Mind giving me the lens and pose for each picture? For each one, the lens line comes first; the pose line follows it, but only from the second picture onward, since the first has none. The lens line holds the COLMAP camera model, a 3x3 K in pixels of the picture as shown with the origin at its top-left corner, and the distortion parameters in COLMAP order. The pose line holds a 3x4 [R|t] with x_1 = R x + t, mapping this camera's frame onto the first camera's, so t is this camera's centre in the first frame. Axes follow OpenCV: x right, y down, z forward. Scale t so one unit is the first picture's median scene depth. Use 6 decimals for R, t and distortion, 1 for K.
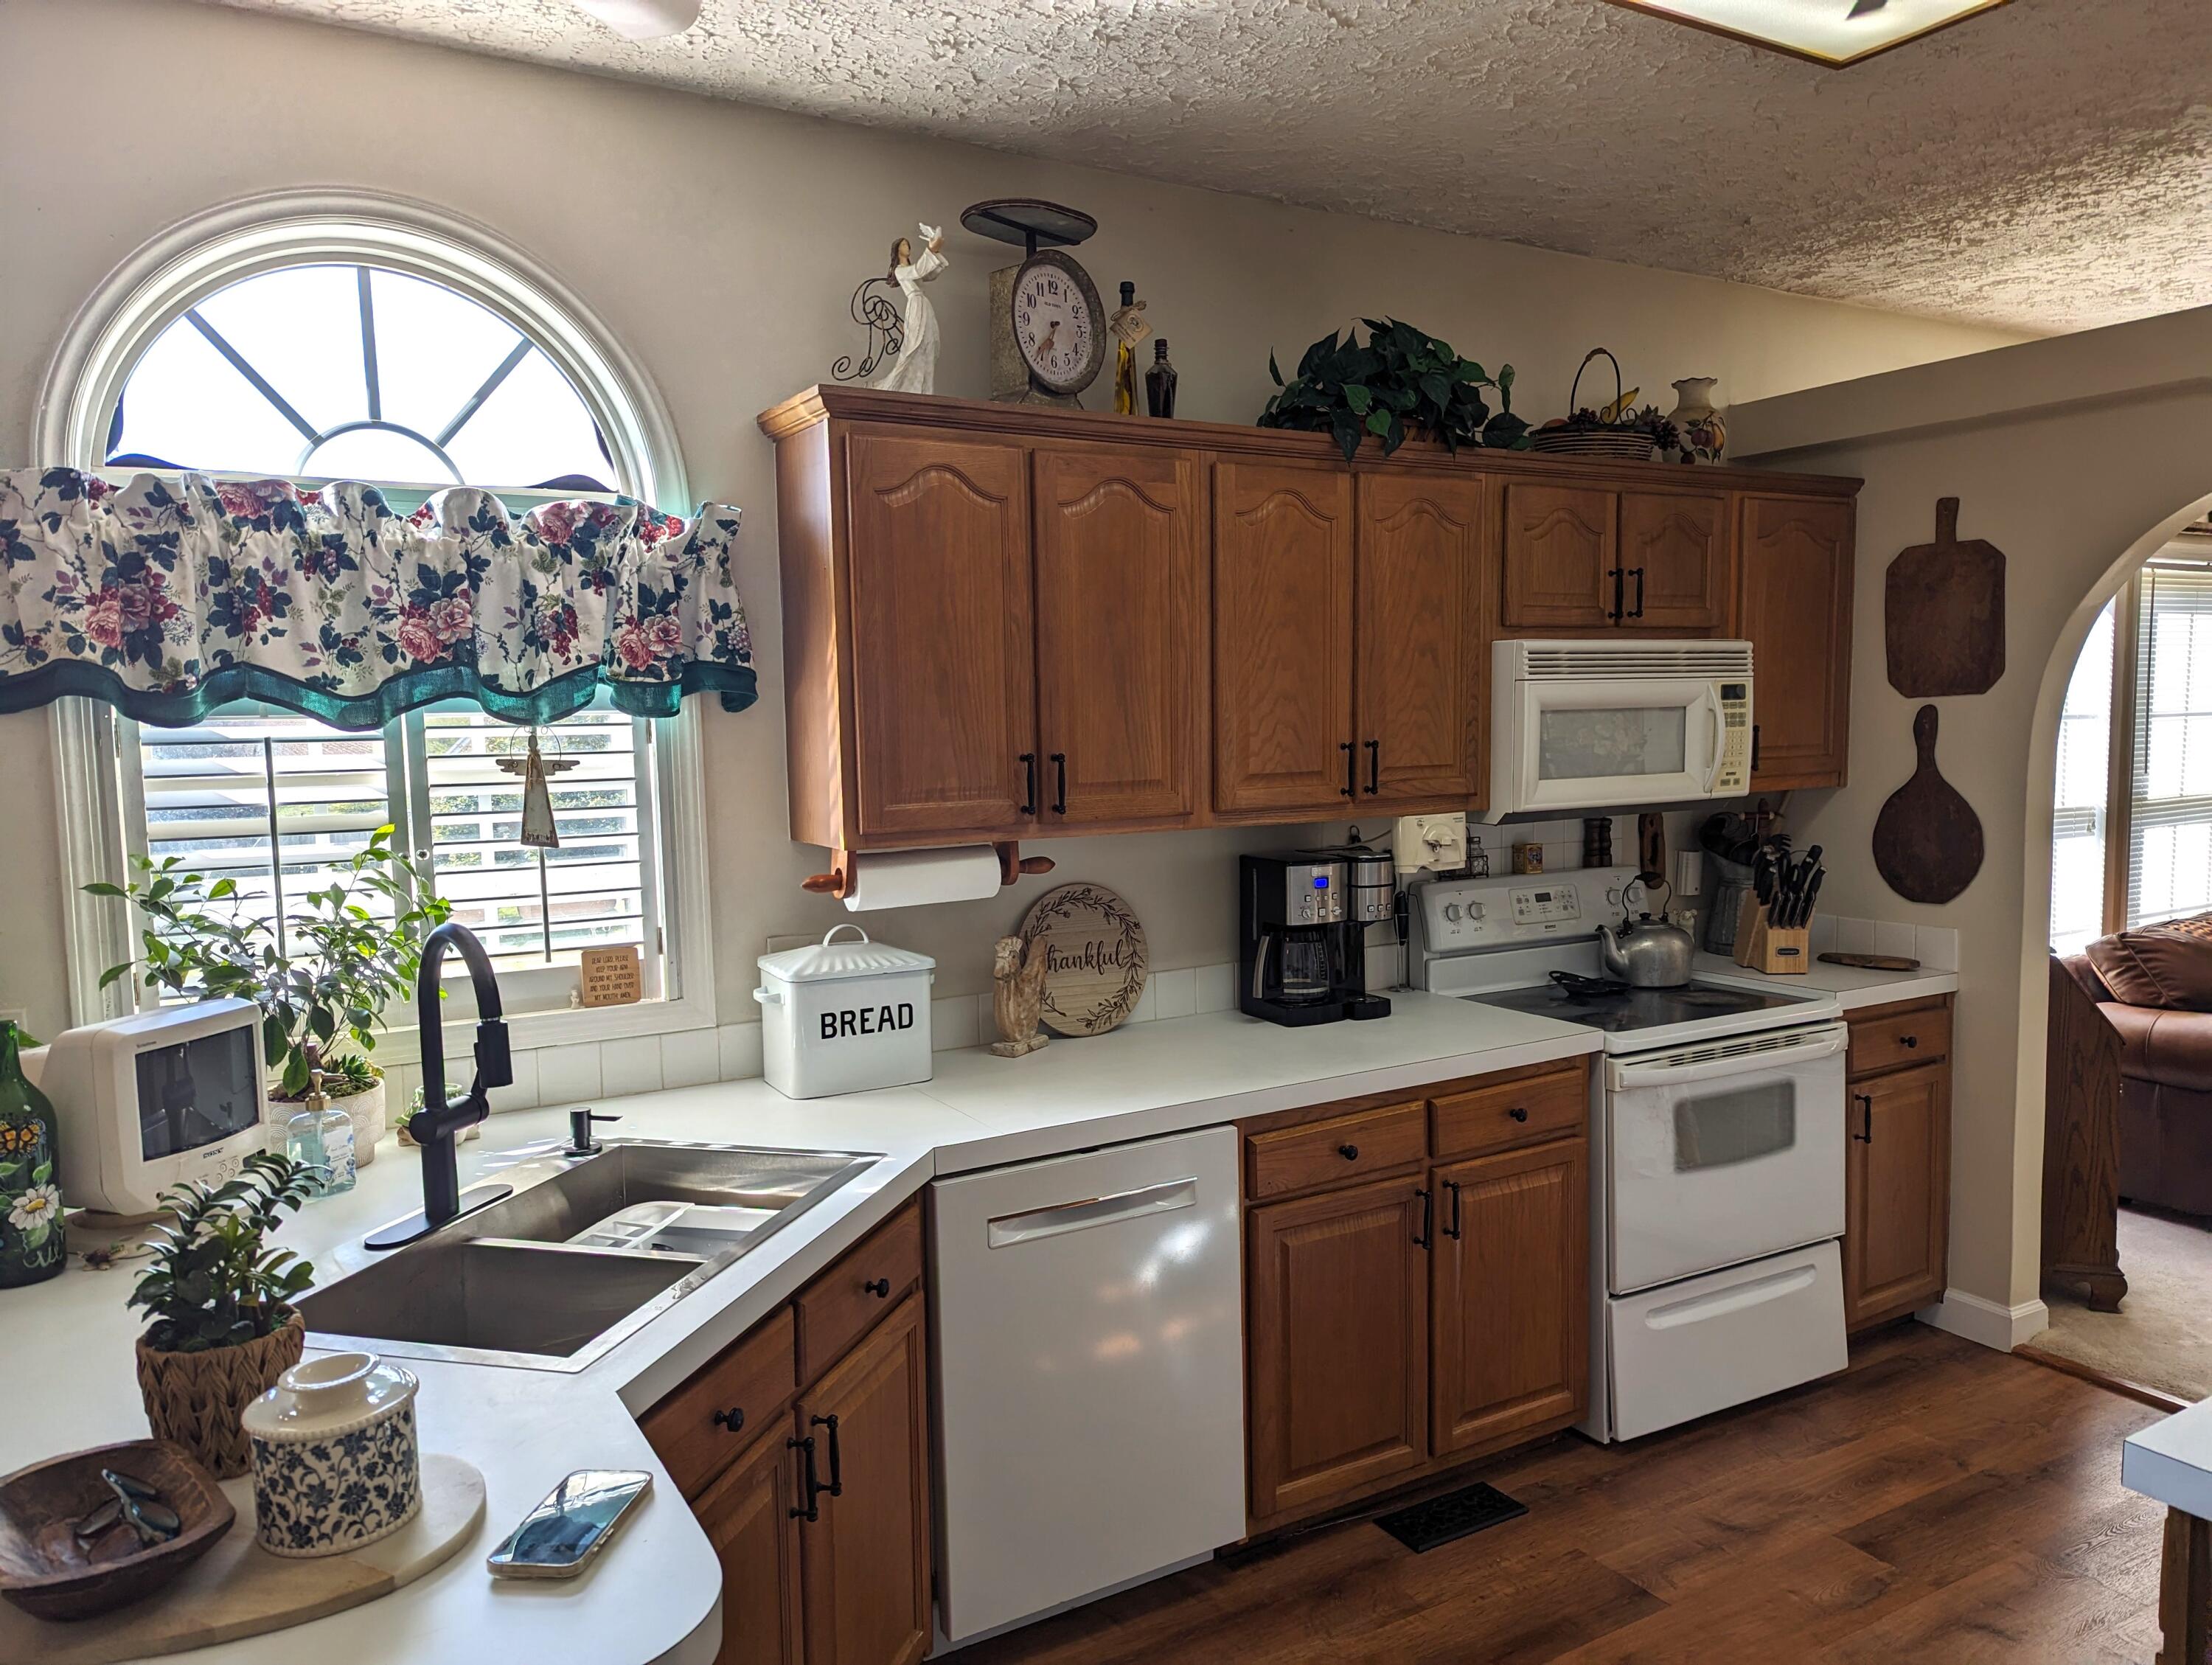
lens RADIAL K [[1552.3, 0, 1180.5], [0, 1552.3, 834.6], [0, 0, 1]] dist [0.055372, -0.051266]
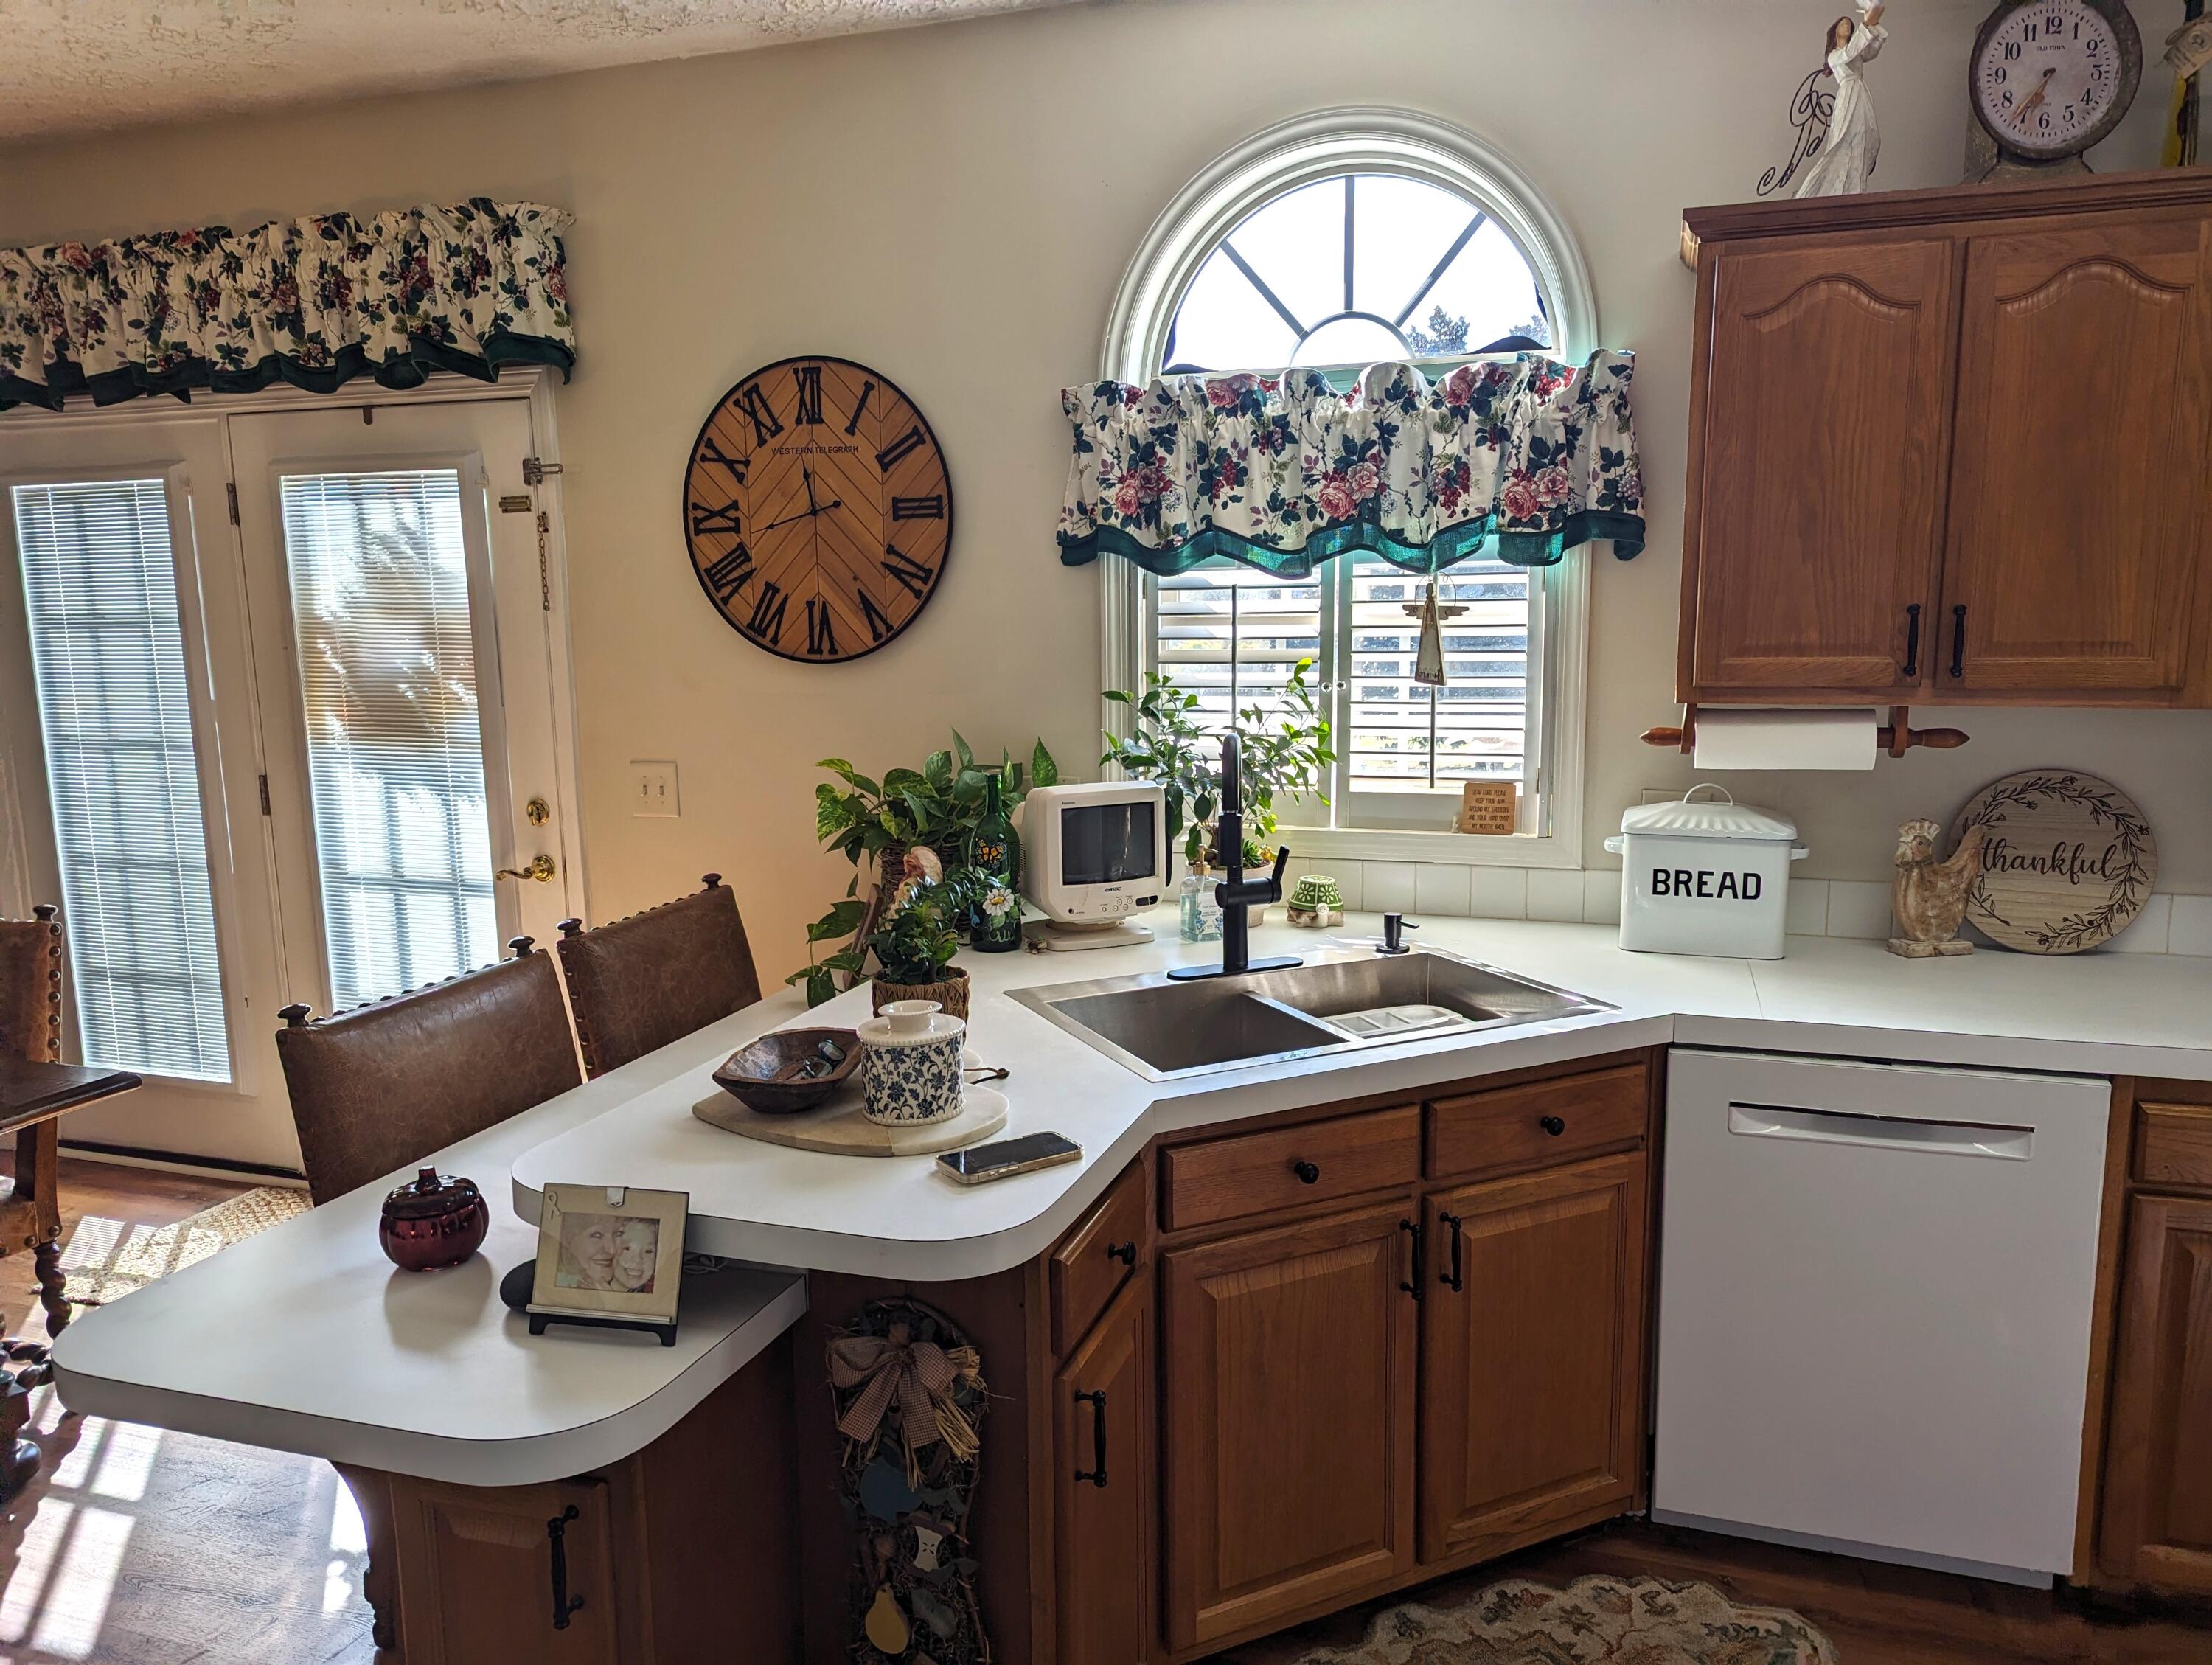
lens RADIAL K [[1569.7, 0, 1106.0], [0, 1569.7, 832.5], [0, 0, 1]] dist [0.046362, -0.048139]
pose [[0.641332, 0.122183, -0.757472, 0.310792], [-0.060479, 0.992217, 0.108843, 0.004597], [0.764876, -0.023993, 0.643730, 0.096666]]
